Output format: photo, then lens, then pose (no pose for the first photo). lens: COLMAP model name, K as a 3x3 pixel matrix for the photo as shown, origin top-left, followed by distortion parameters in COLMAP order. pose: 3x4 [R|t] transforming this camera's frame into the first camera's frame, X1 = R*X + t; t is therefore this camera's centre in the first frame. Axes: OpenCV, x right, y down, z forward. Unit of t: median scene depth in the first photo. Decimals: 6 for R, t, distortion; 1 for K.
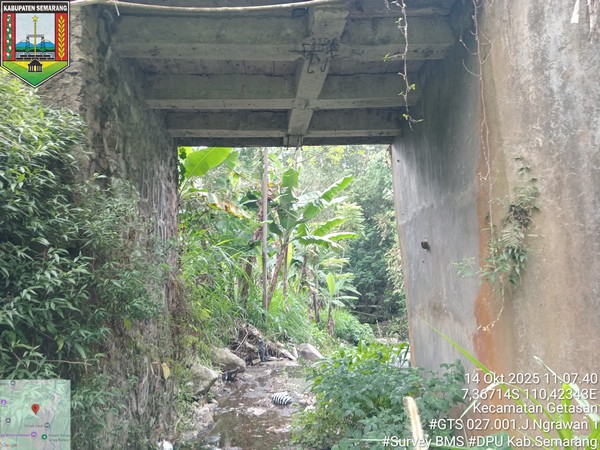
lens RADIAL K [[450.0, 0, 300.0], [0, 450.0, 225.0], [0, 0, 1]] dist [0.060732, -0.115235]
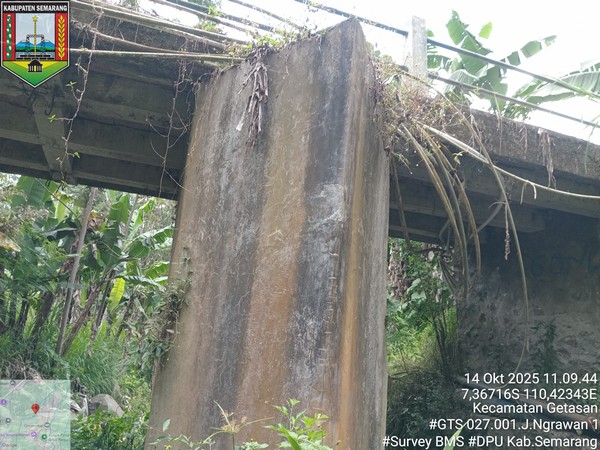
lens RADIAL K [[450.0, 0, 300.0], [0, 450.0, 225.0], [0, 0, 1]] dist [0.060732, -0.115235]
pose [[0.948948, 0.176614, 0.261352, 0.288591], [-0.150434, 0.981653, -0.117161, -0.075449], [-0.277249, 0.071864, 0.958107, -0.008414]]
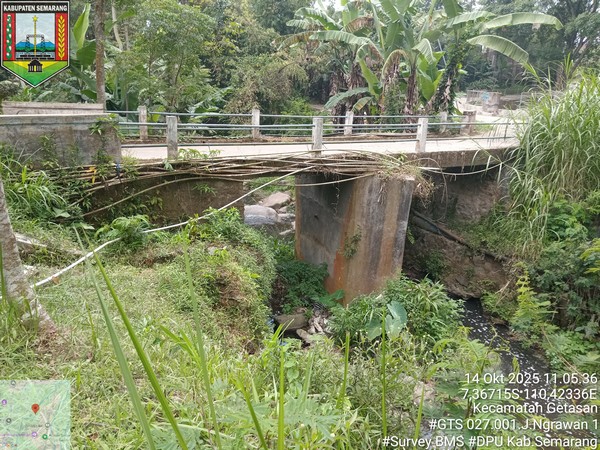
lens RADIAL K [[450.0, 0, 300.0], [0, 450.0, 225.0], [0, 0, 1]] dist [0.060732, -0.115235]
pose [[0.904021, -0.051554, 0.424368, -0.952087], [-0.136109, 0.906329, 0.400053, -0.984144], [-0.405241, -0.419416, 0.812323, -1.129944]]
